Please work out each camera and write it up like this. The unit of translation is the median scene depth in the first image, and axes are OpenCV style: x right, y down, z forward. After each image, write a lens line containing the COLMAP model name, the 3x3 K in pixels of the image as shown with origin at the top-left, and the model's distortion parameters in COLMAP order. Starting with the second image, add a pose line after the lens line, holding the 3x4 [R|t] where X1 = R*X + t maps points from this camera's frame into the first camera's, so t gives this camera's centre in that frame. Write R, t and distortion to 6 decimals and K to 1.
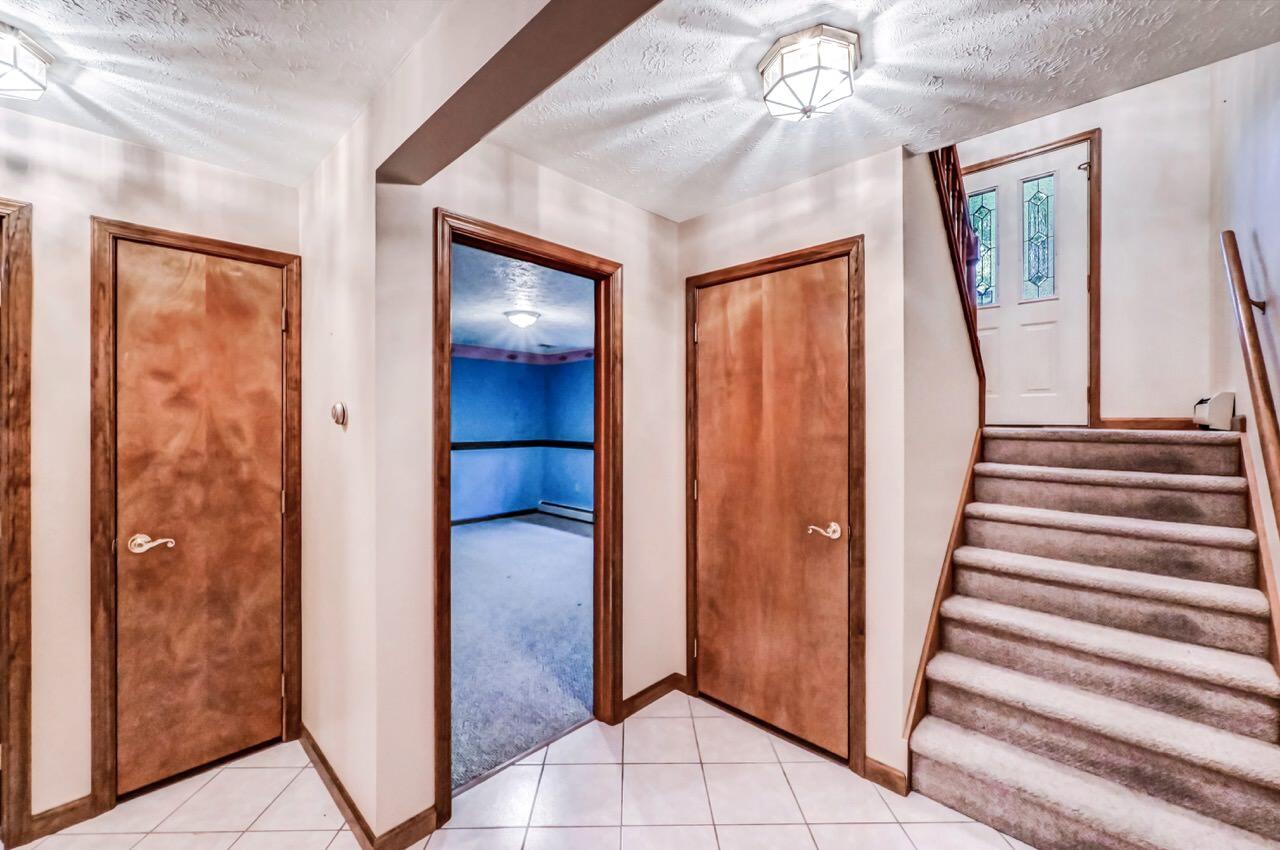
lens RADIAL K [[510.3, 0, 640.4], [0, 510.3, 421.2], [0, 0, 1]] dist [-0.002453, -0.000286]
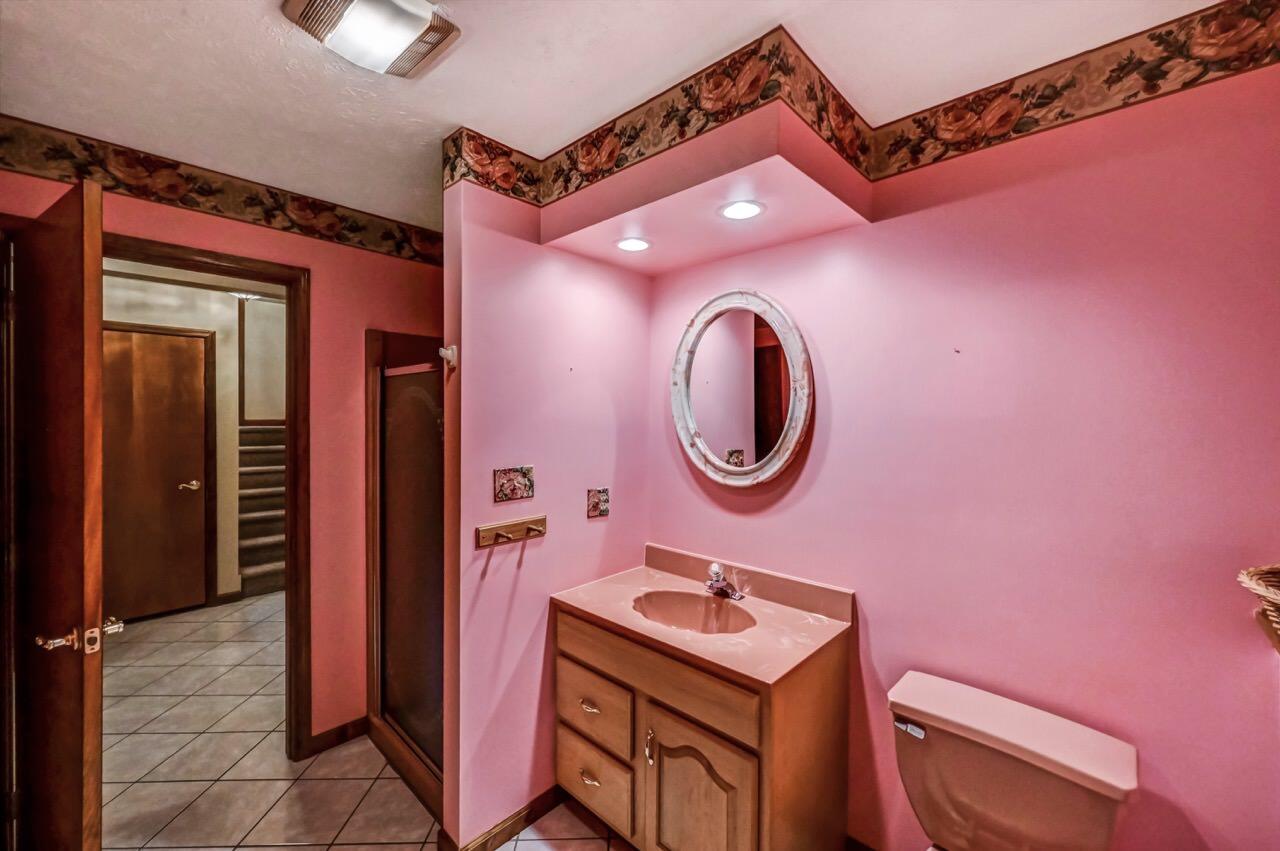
lens RADIAL K [[510.3, 0, 640.4], [0, 510.3, 421.7], [0, 0, 1]] dist [-0.002453, -0.000286]
pose [[-0.009927, -0.009004, 0.999910, -1.499175], [0.000234, 0.999959, 0.009006, -0.030230], [-0.999951, 0.000324, -0.009924, -0.603424]]
